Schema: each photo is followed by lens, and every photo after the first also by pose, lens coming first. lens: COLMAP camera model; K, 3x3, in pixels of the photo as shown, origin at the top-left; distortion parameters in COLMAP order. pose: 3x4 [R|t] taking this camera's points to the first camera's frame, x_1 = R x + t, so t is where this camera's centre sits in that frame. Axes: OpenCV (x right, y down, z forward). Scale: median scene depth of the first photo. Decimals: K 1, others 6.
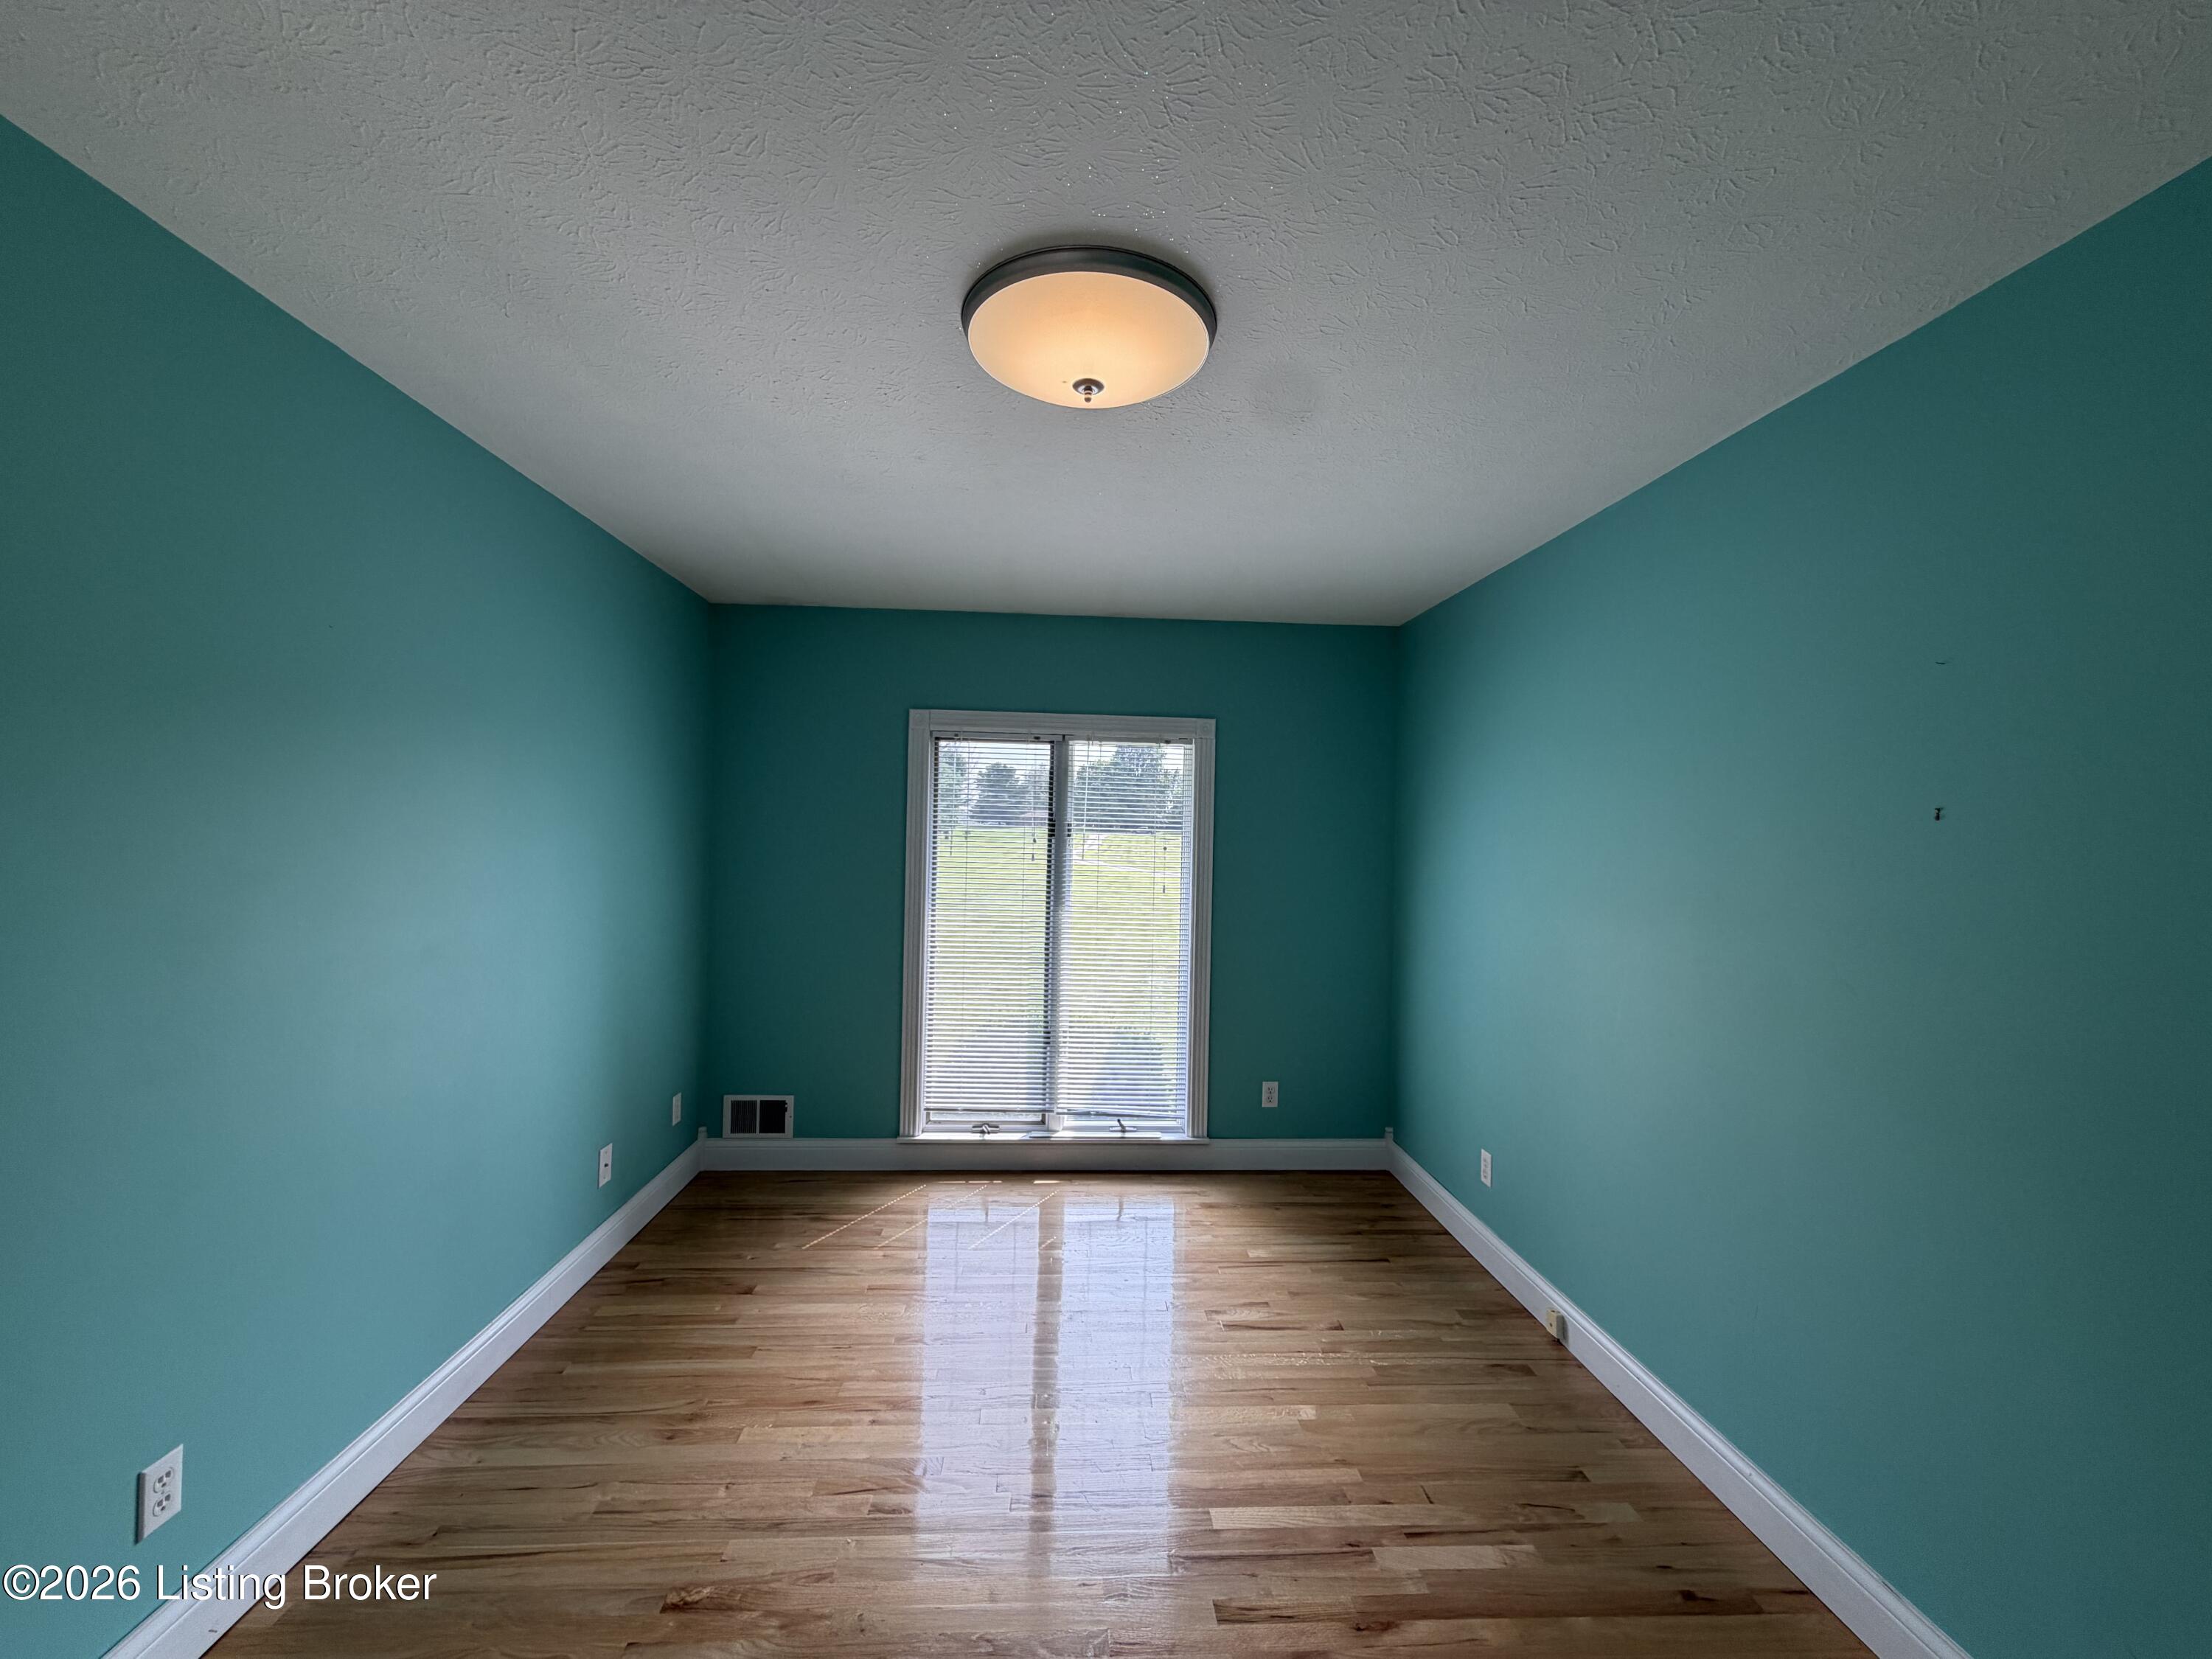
lens RADIAL K [[881.9, 0, 1102.5], [0, 881.9, 830.9], [0, 0, 1]] dist [0.000268, 0.000083]
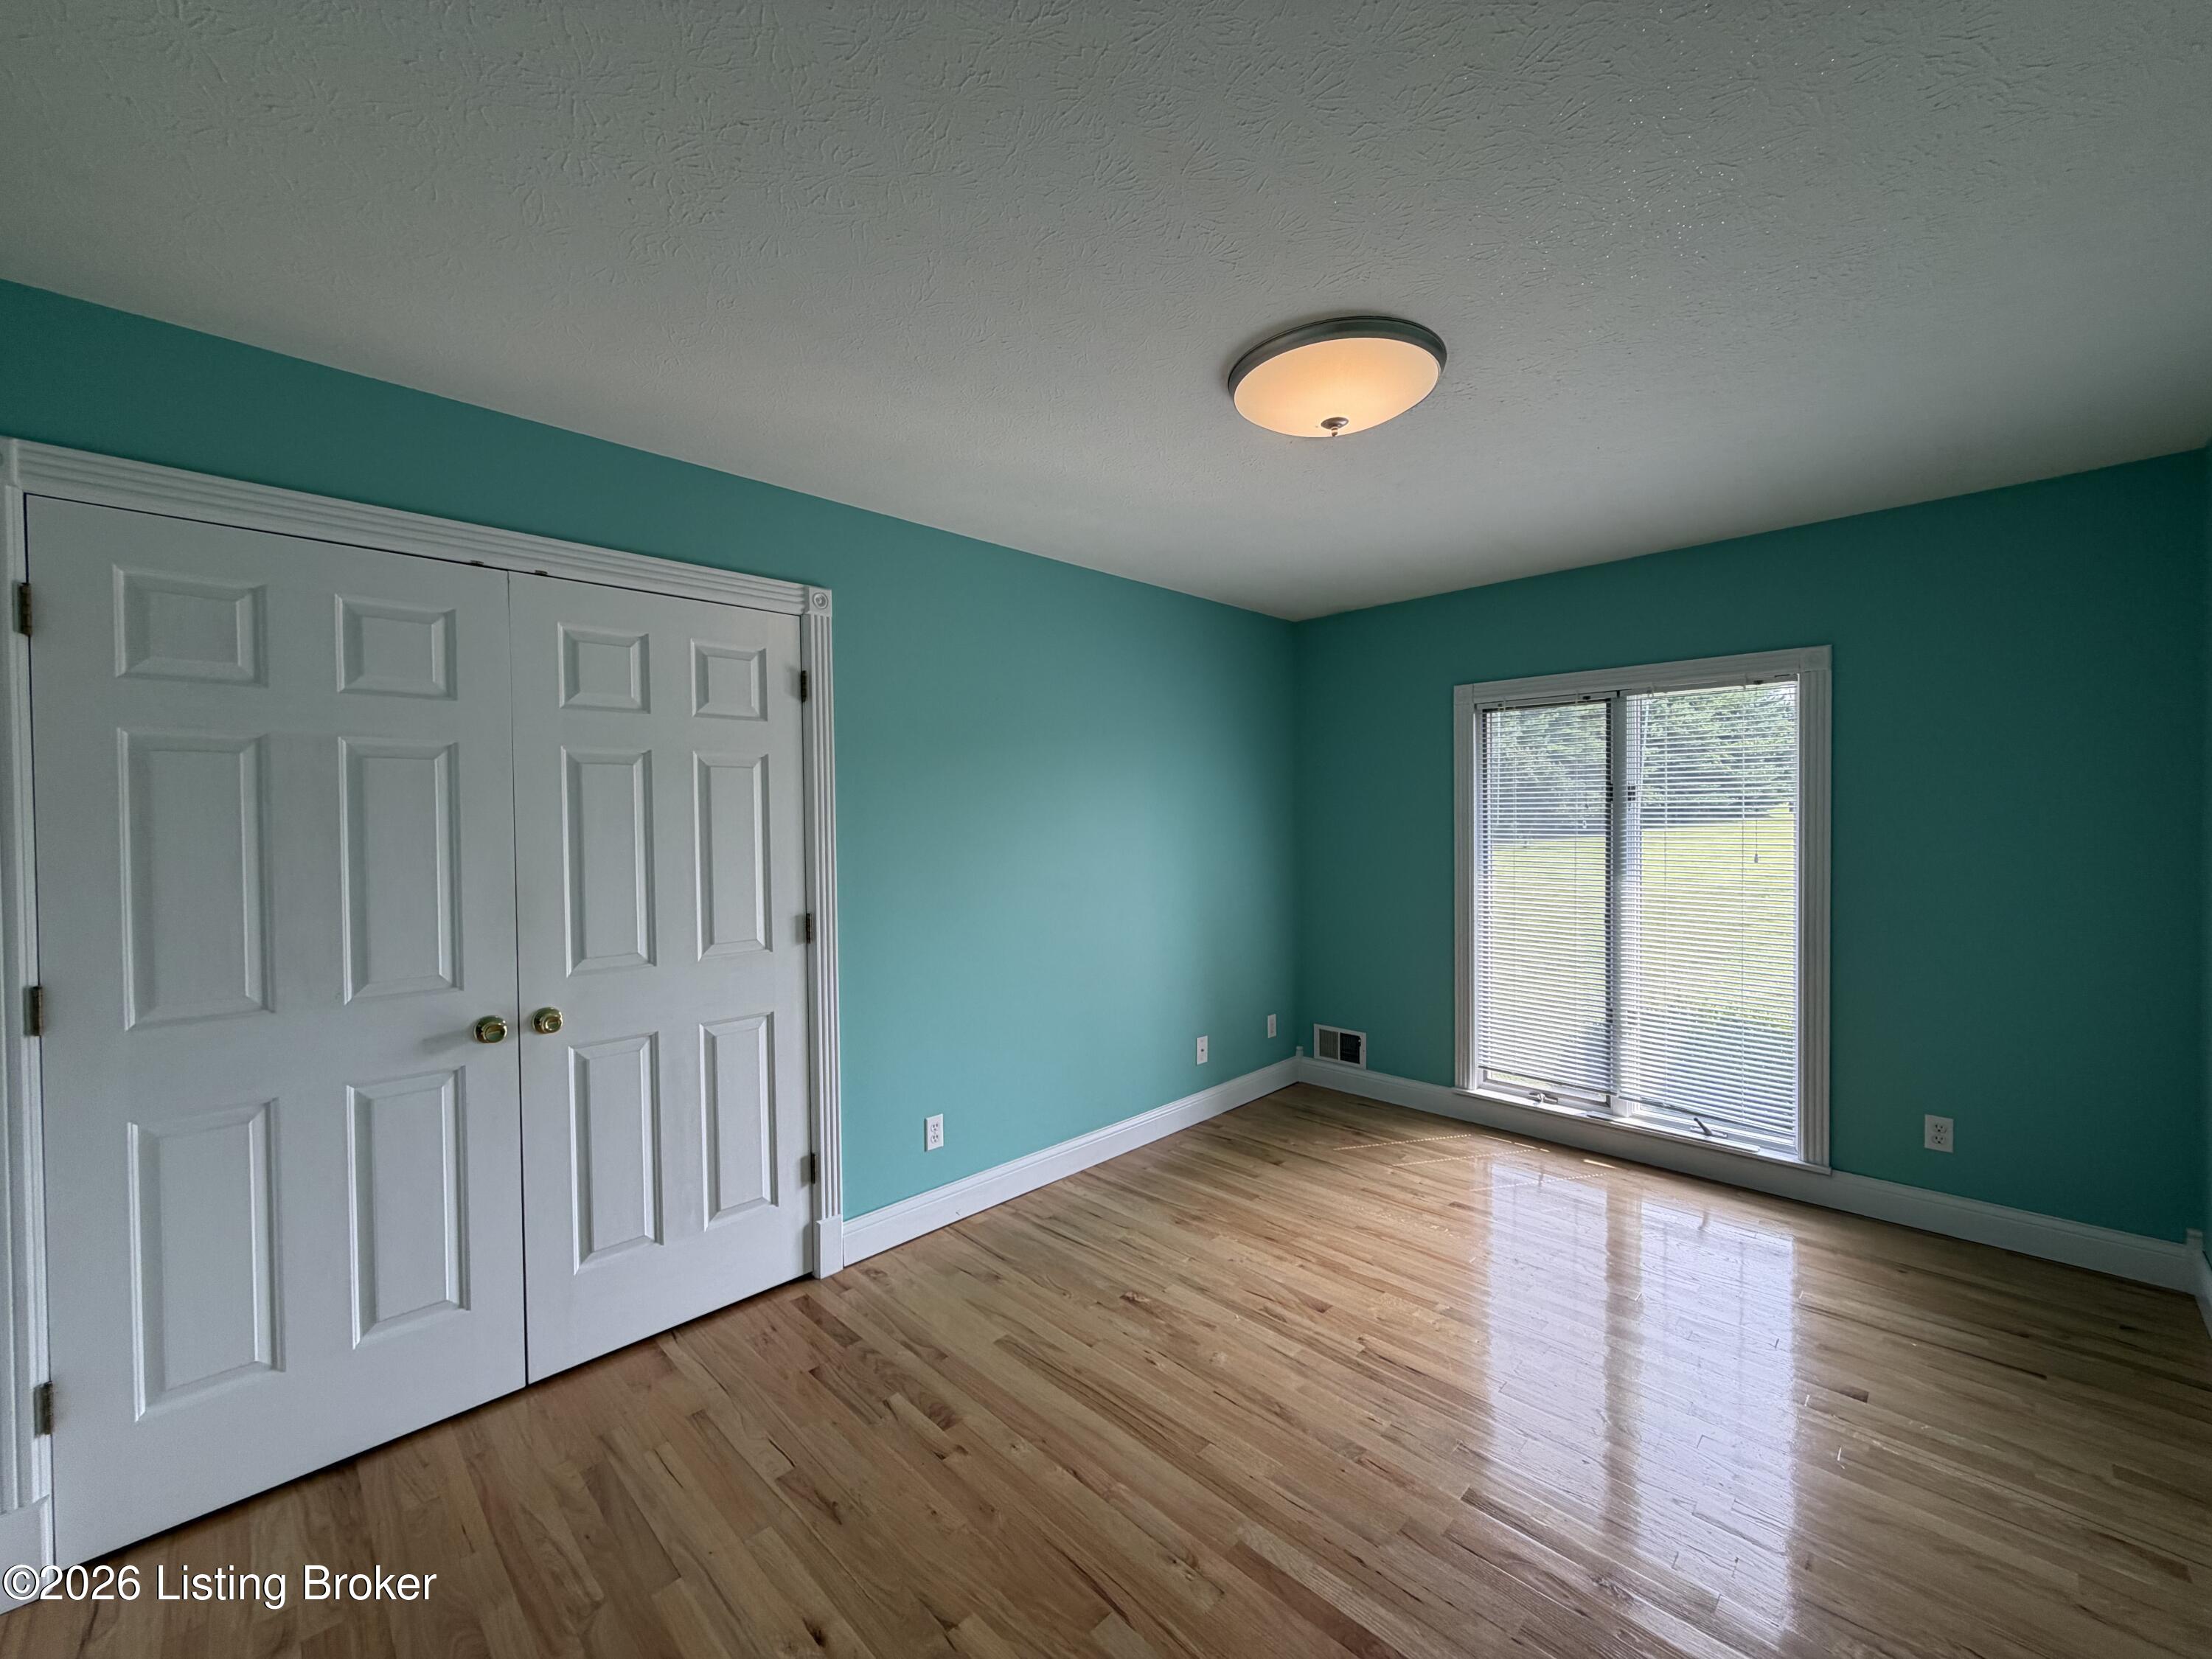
lens RADIAL K [[881.9, 0, 1102.5], [0, 881.9, 830.9], [0, 0, 1]] dist [0.000268, 0.000083]
pose [[0.663635, -0.015015, -0.747906, 0.293090], [0.030170, 0.999522, 0.006704, 0.015845], [0.747448, -0.027013, 0.663771, -0.022720]]
